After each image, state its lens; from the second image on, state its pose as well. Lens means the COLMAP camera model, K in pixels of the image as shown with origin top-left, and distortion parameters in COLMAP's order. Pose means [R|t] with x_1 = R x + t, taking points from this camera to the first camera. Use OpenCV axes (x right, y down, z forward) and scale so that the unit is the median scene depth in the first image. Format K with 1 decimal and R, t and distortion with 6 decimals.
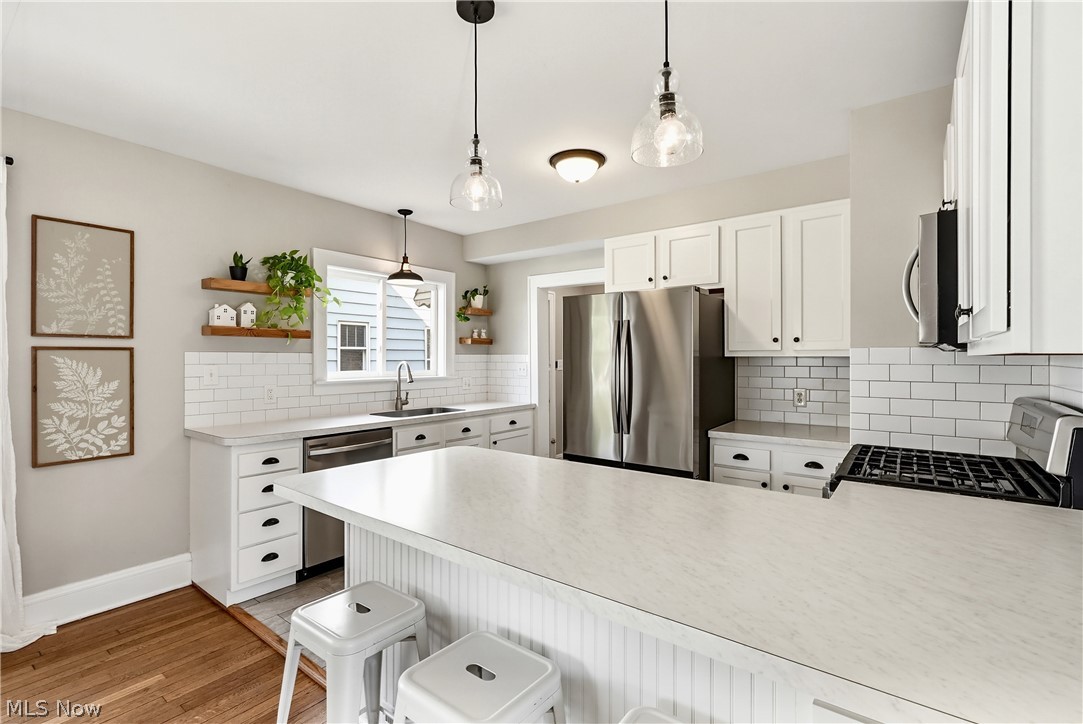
lens RADIAL K [[492.6, 0, 540.1], [0, 492.6, 356.5], [0, 0, 1]] dist [-0.010285, 0.003472]
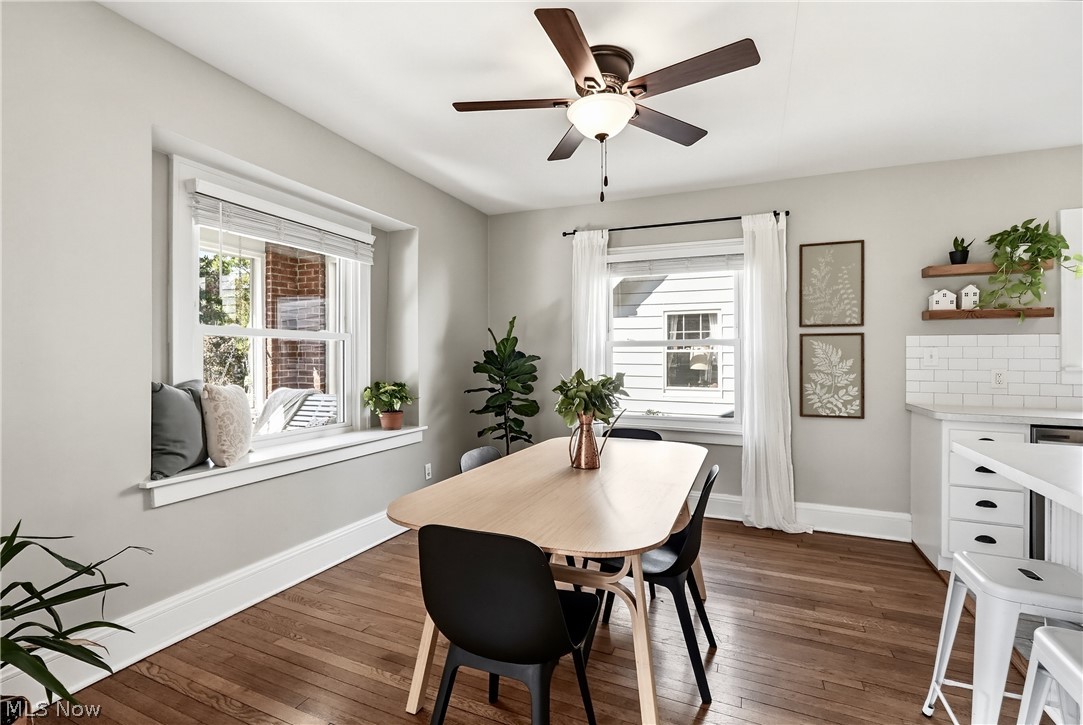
lens RADIAL K [[492.6, 0, 540.2], [0, 492.6, 355.5], [0, 0, 1]] dist [-0.010285, 0.003472]
pose [[0.236320, -0.002293, -0.971673, 0.179932], [-0.000682, 0.999997, -0.002526, 0.040092], [0.971675, 0.001260, 0.236317, -0.093501]]
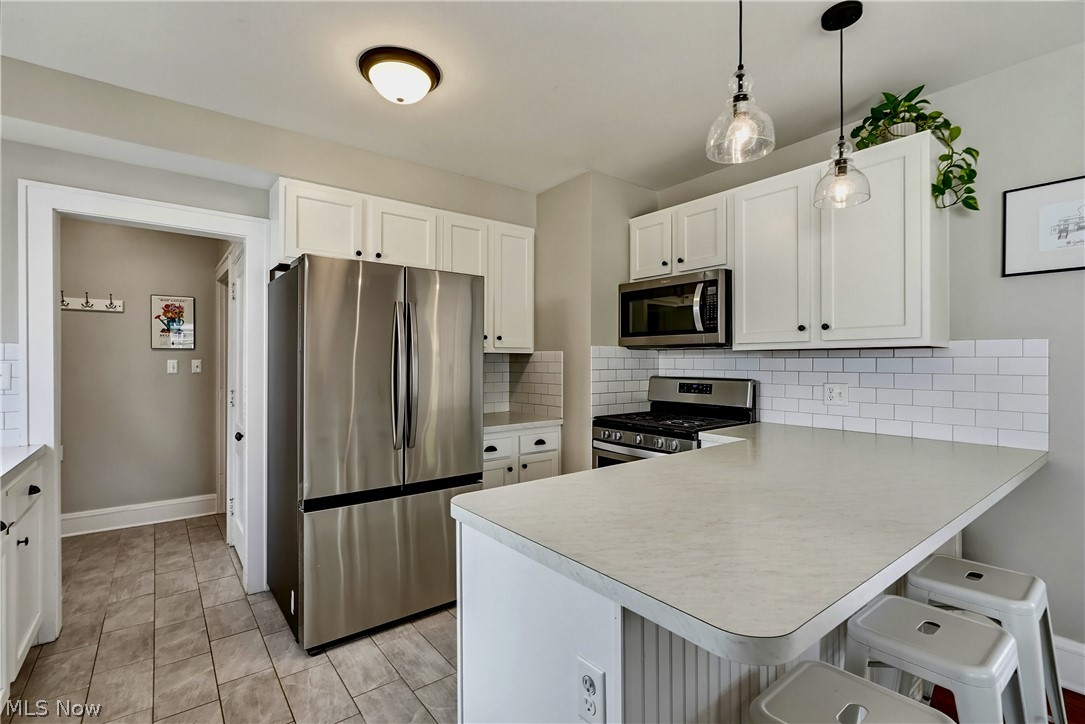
lens RADIAL K [[493.5, 0, 549.5], [0, 493.5, 361.4], [0, 0, 1]] dist [-0.010285, 0.003472]
pose [[0.243541, 0.001243, 0.969890, -0.564101], [0.000226, 0.999999, -0.001339, 0.021625], [-0.969891, 0.000545, 0.243540, 0.627969]]
